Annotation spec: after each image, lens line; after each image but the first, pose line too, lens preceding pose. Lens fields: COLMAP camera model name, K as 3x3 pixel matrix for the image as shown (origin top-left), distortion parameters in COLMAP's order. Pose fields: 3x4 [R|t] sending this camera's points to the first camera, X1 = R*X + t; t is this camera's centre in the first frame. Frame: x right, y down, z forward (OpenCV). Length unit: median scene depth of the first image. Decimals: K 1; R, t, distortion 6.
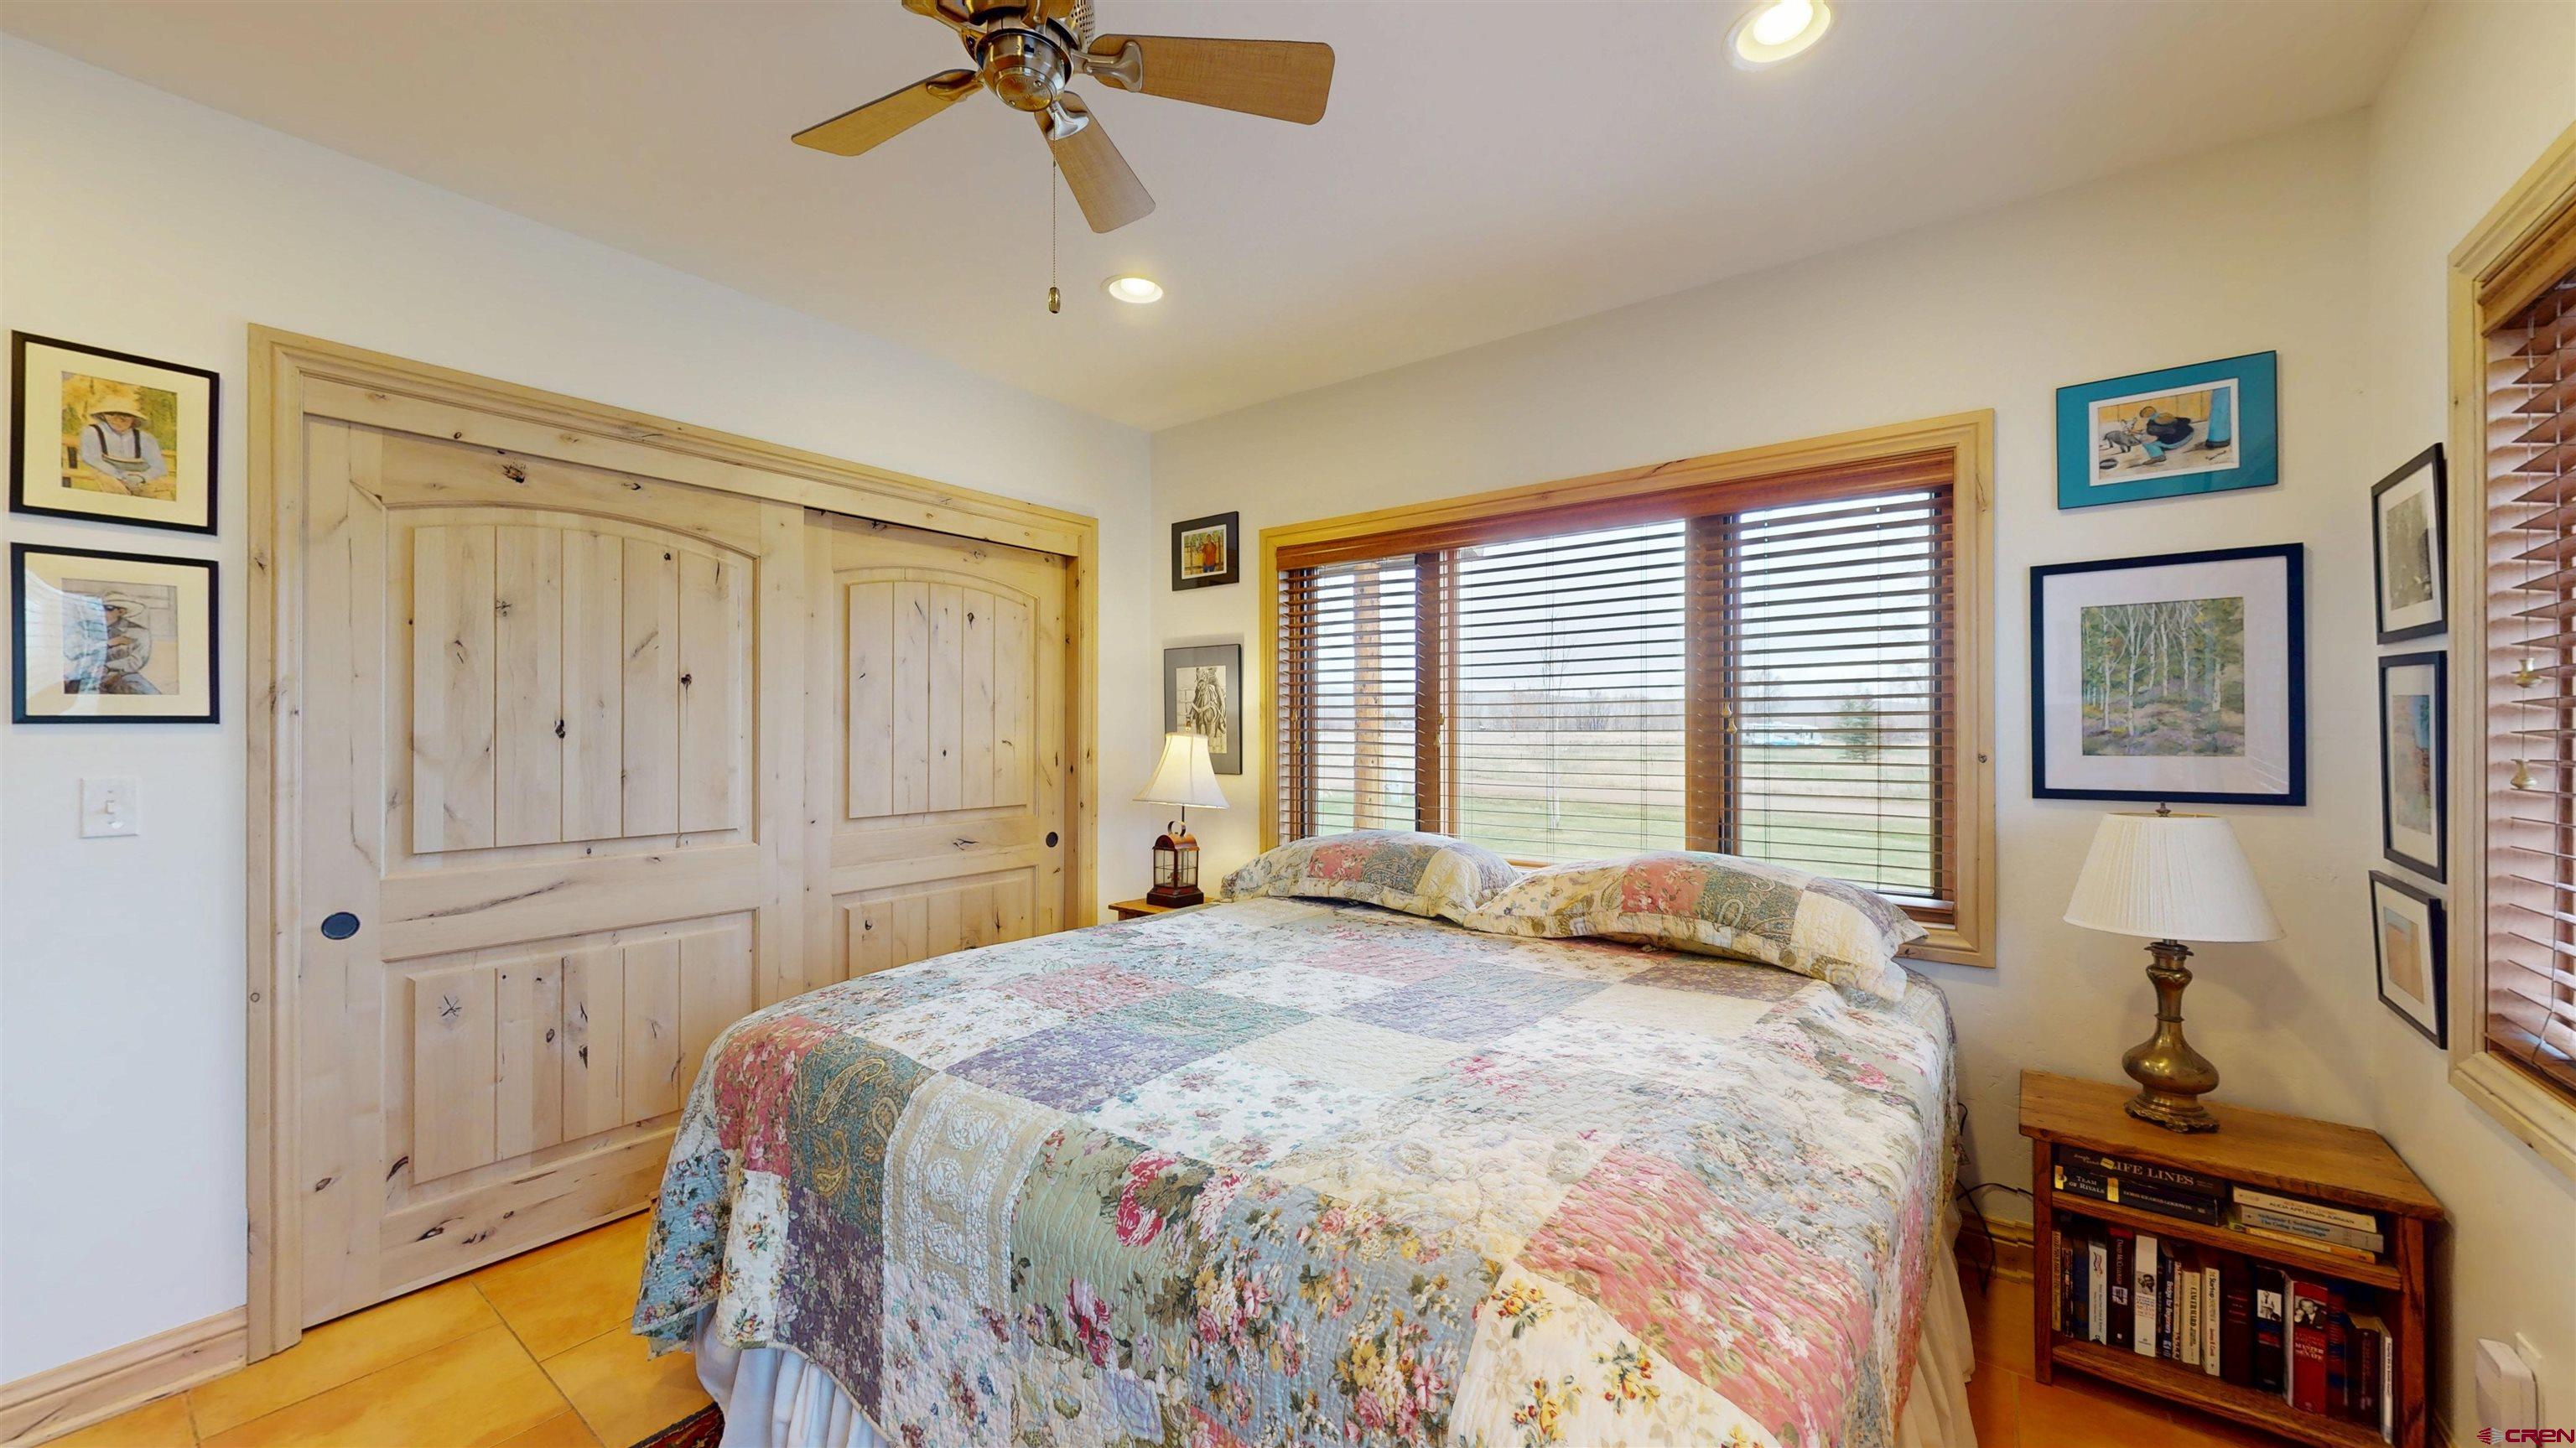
lens RADIAL K [[942.6, 0, 1294.1], [0, 942.6, 726.9], [0, 0, 1]] dist [0.001804, -0.000142]
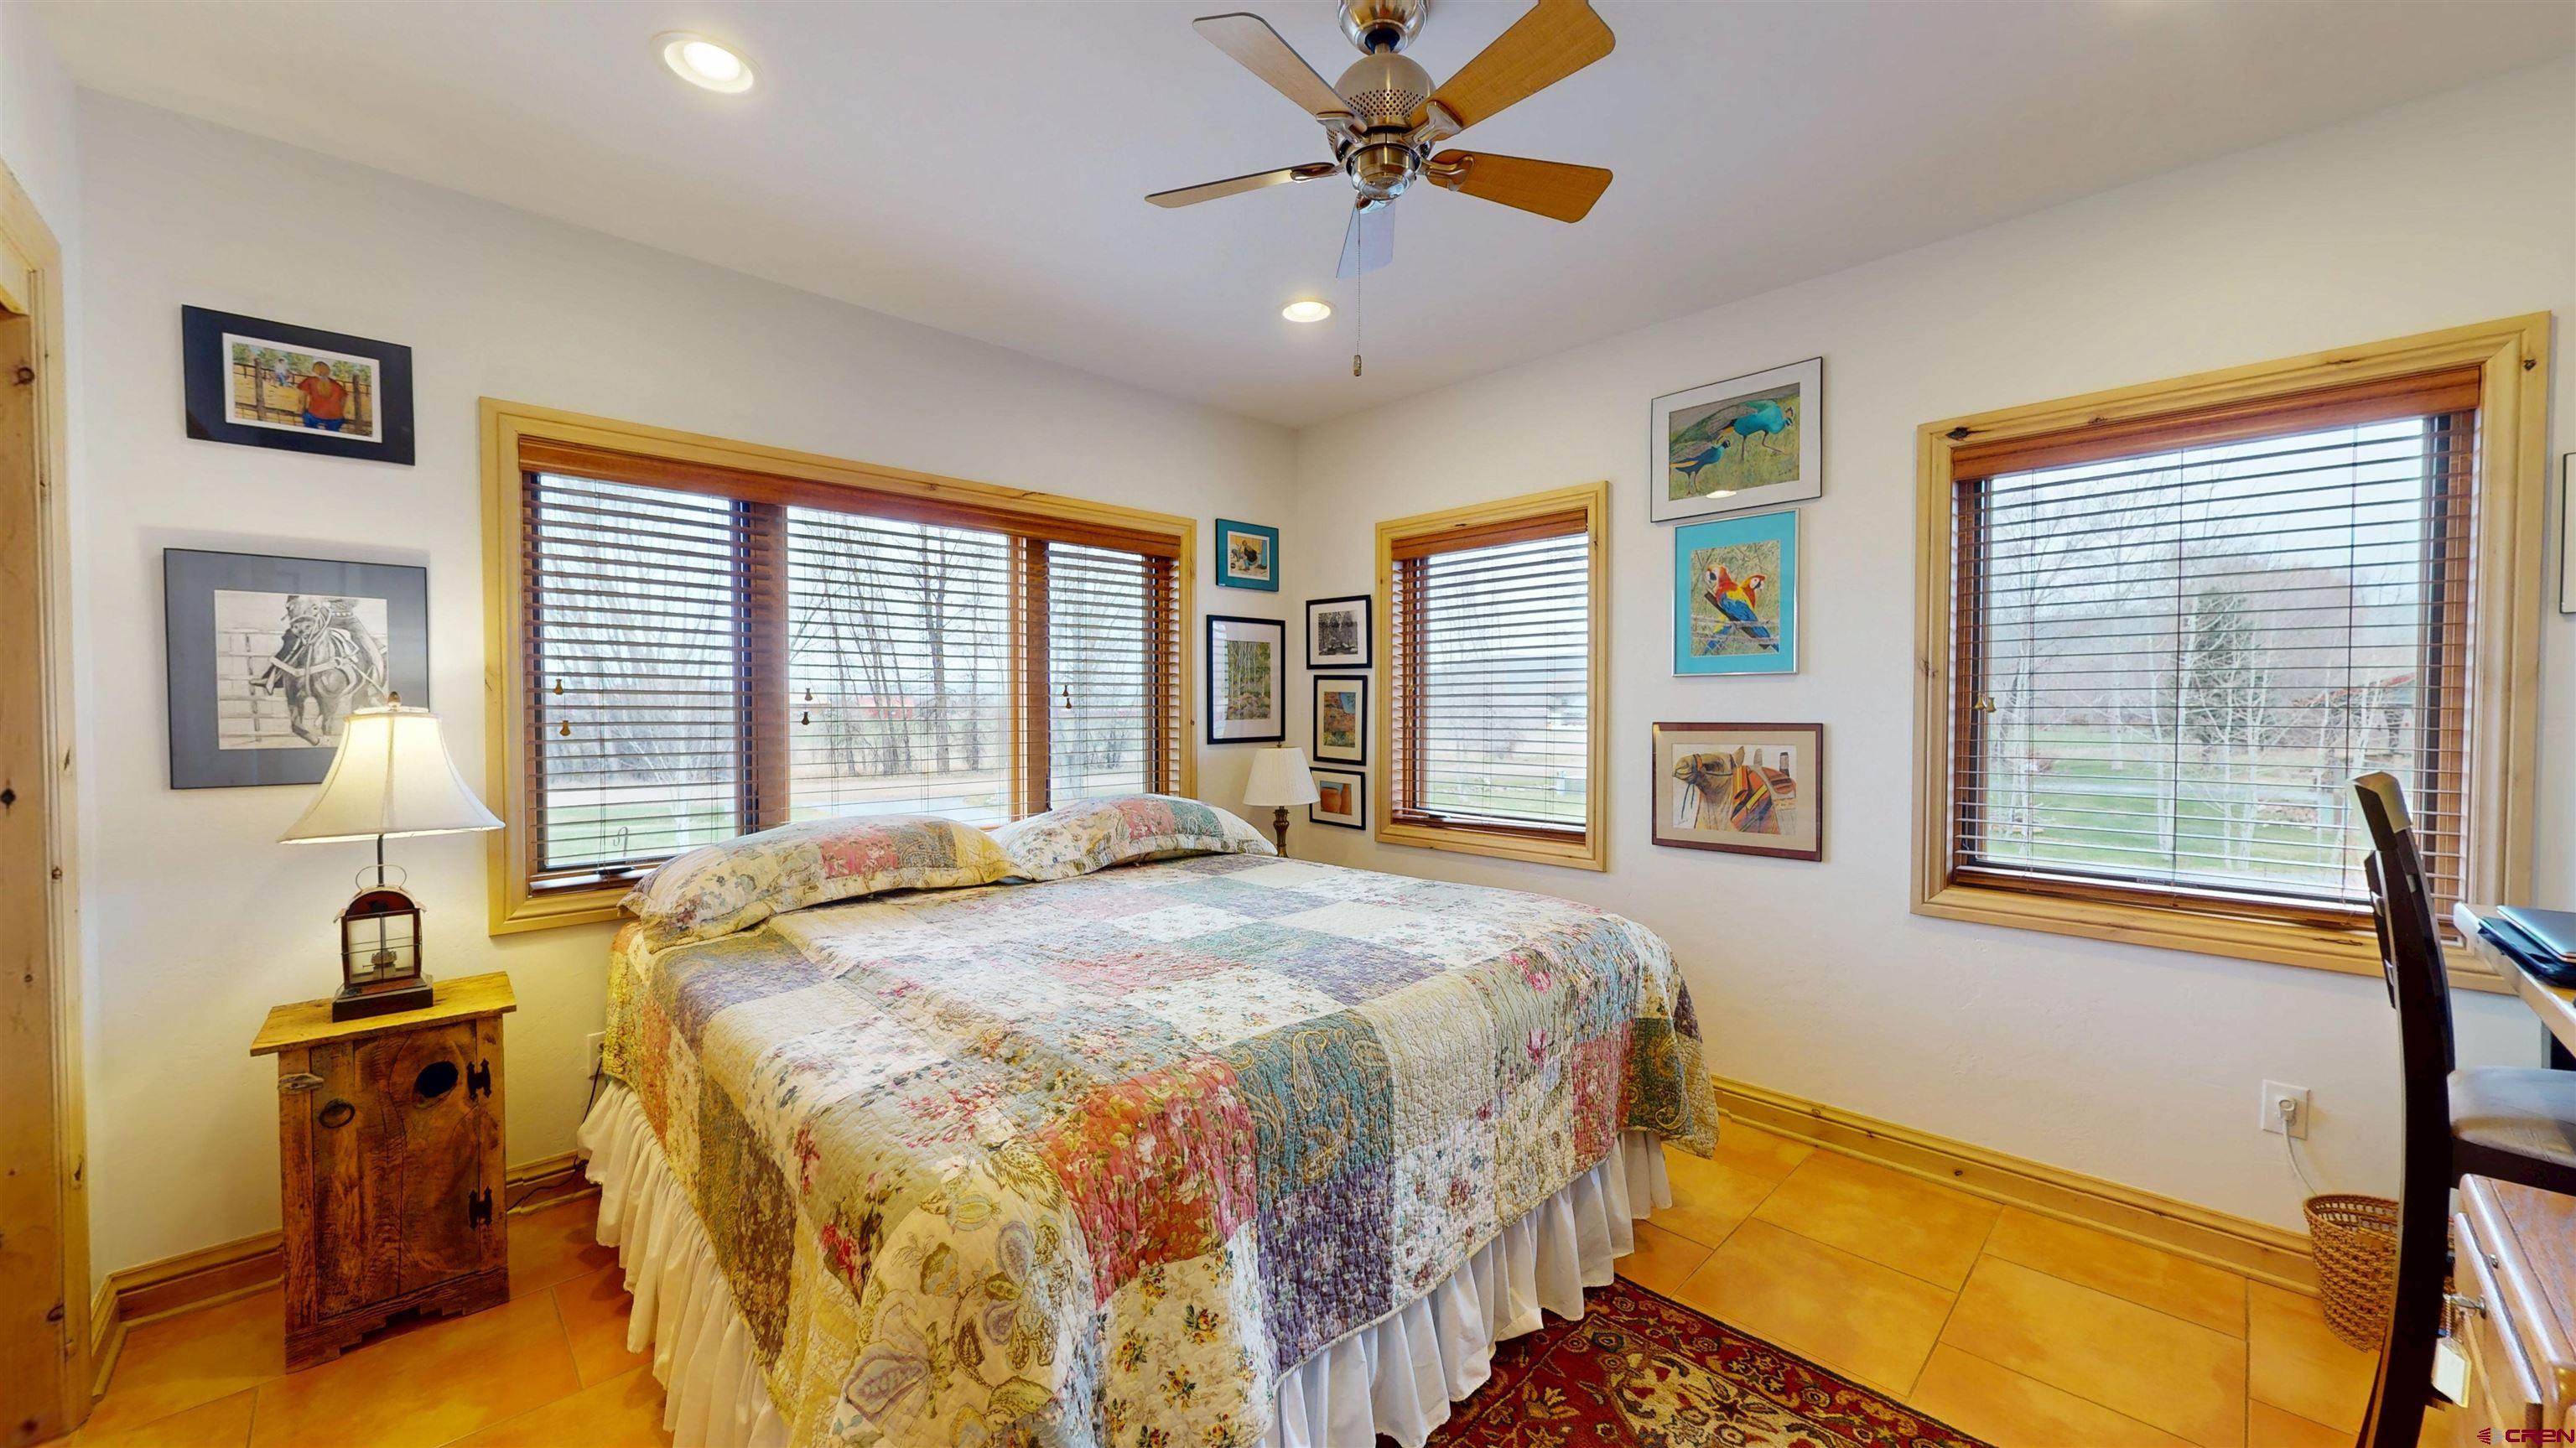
lens RADIAL K [[942.6, 0, 1280.8], [0, 942.6, 726.6], [0, 0, 1]] dist [0.001804, -0.000142]
pose [[0.161067, -0.020908, 0.986722, -0.947424], [-0.000893, 0.999772, 0.021330, 0.003516], [-0.986943, -0.004317, 0.161011, 0.570572]]
